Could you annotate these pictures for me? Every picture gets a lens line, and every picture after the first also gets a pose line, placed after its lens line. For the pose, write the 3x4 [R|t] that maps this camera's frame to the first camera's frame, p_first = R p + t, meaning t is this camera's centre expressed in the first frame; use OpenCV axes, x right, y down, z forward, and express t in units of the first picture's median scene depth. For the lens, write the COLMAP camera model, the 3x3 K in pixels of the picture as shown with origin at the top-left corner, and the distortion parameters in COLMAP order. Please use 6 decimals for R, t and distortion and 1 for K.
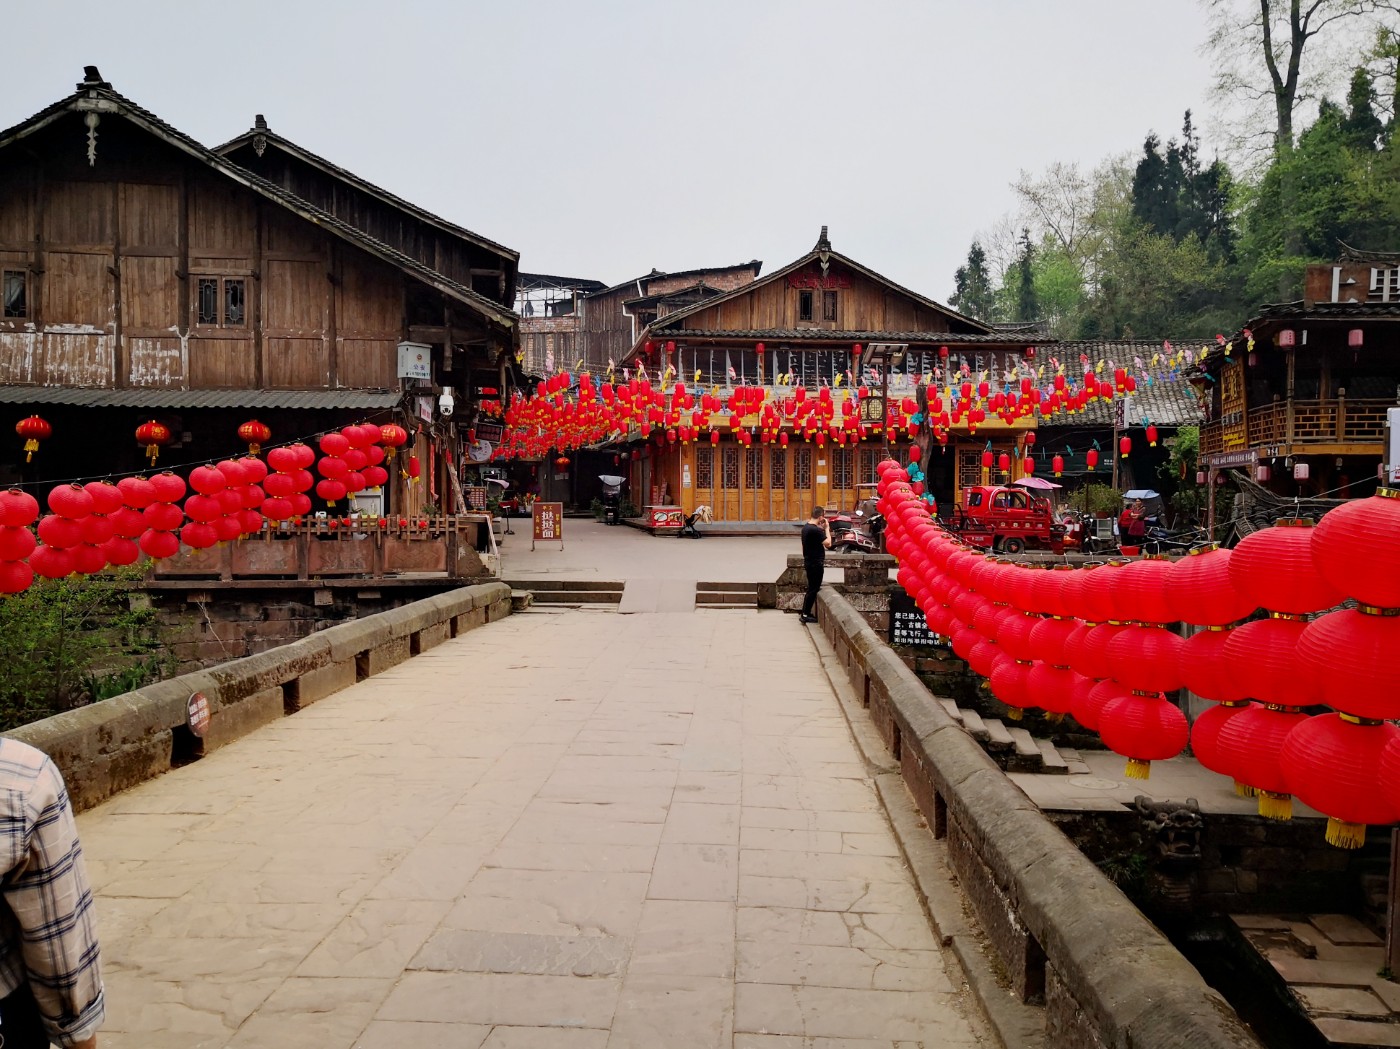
lens RADIAL K [[1145.7, 0, 704.7], [0, 1145.7, 553.3], [0, 0, 1]] dist [0.046466, -0.100913]
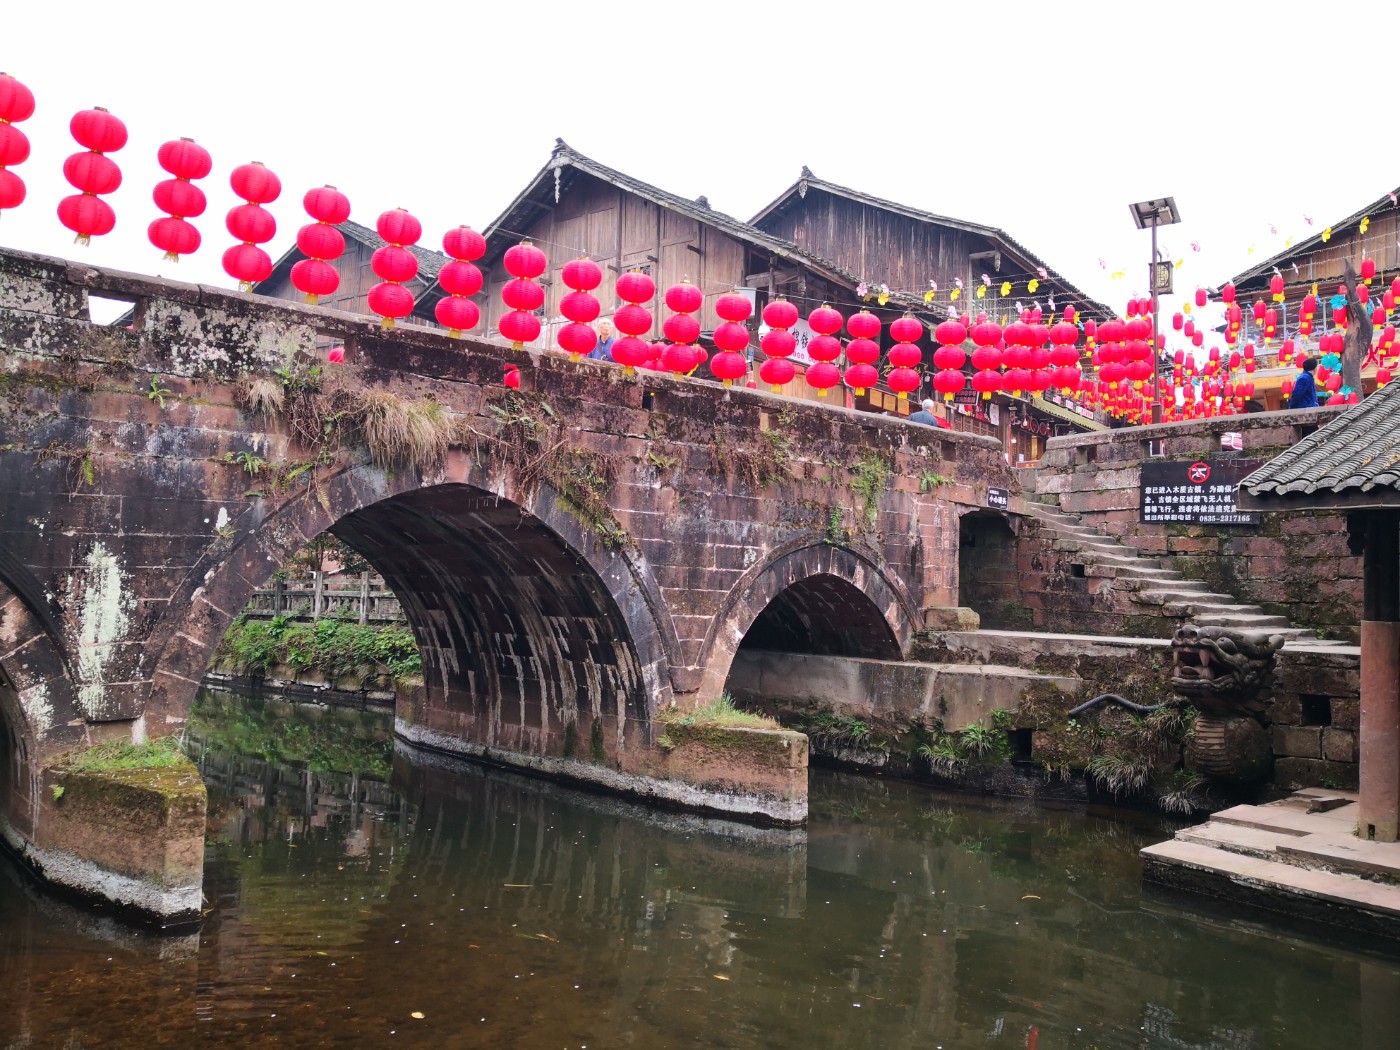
lens RADIAL K [[1145.7, 0, 697.1], [0, 1145.7, 516.4], [0, 0, 1]] dist [0.046466, -0.100913]
pose [[0.686547, -0.041367, -0.725907, 0.569101], [-0.057645, 0.992141, -0.111059, 0.191611], [0.724796, 0.118092, 0.678767, 0.146599]]
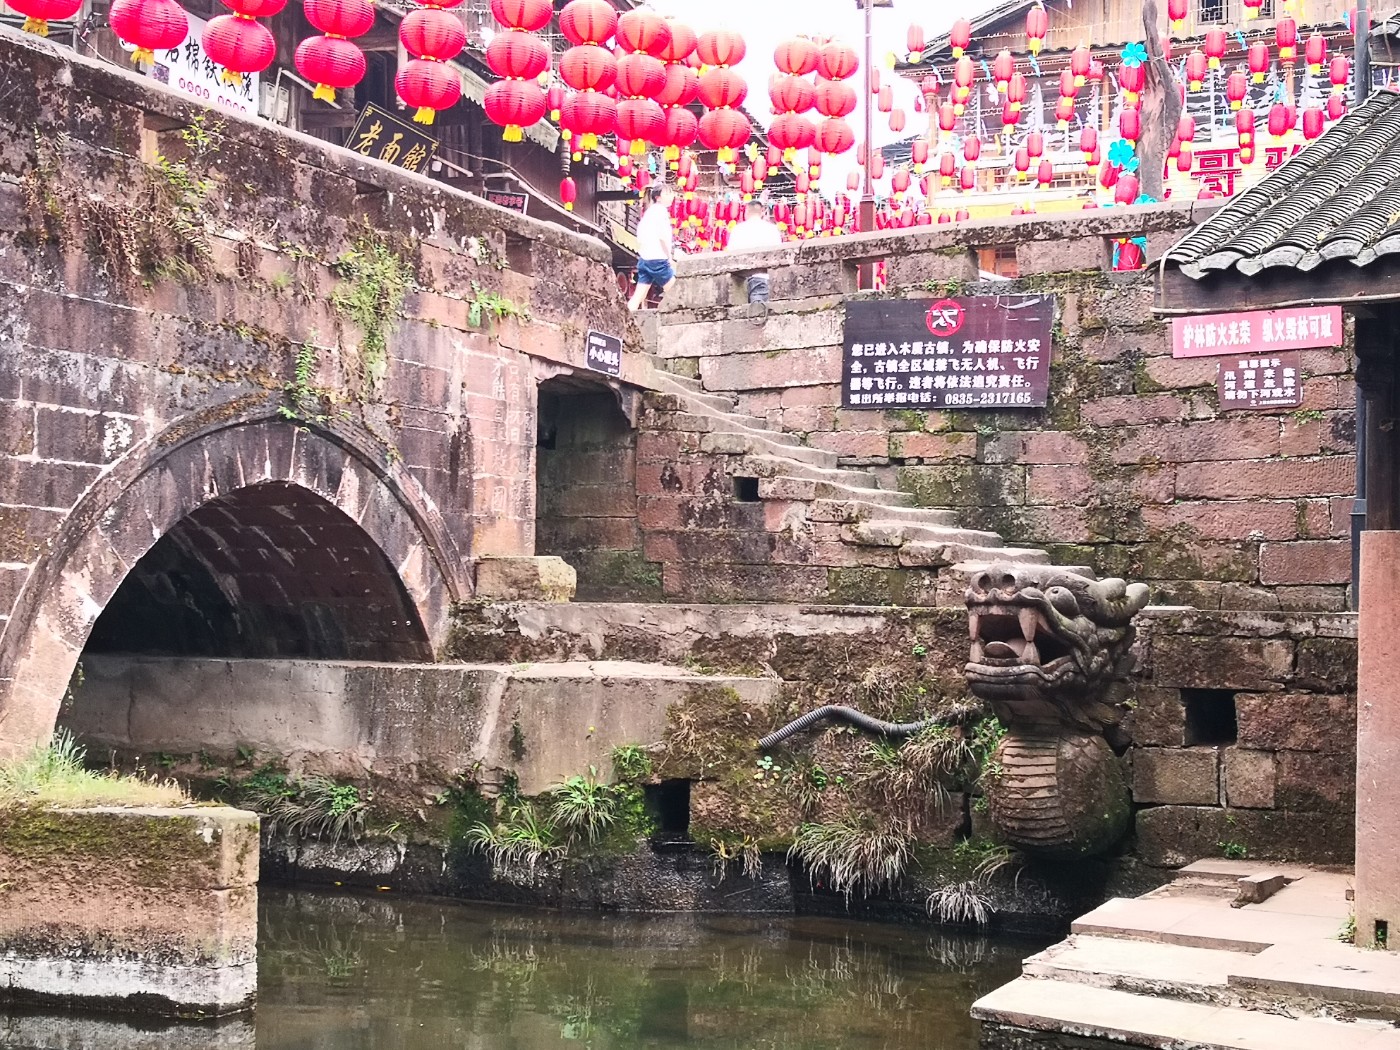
lens RADIAL K [[1904.7, 0, 705.2], [0, 1904.7, 522.1], [0, 0, 1]] dist [0.074076, 0.000000]
pose [[0.899279, -0.018204, -0.436997, 0.463786], [-0.026456, 0.995040, -0.095893, 0.207102], [0.436575, 0.097795, 0.894337, 0.242470]]
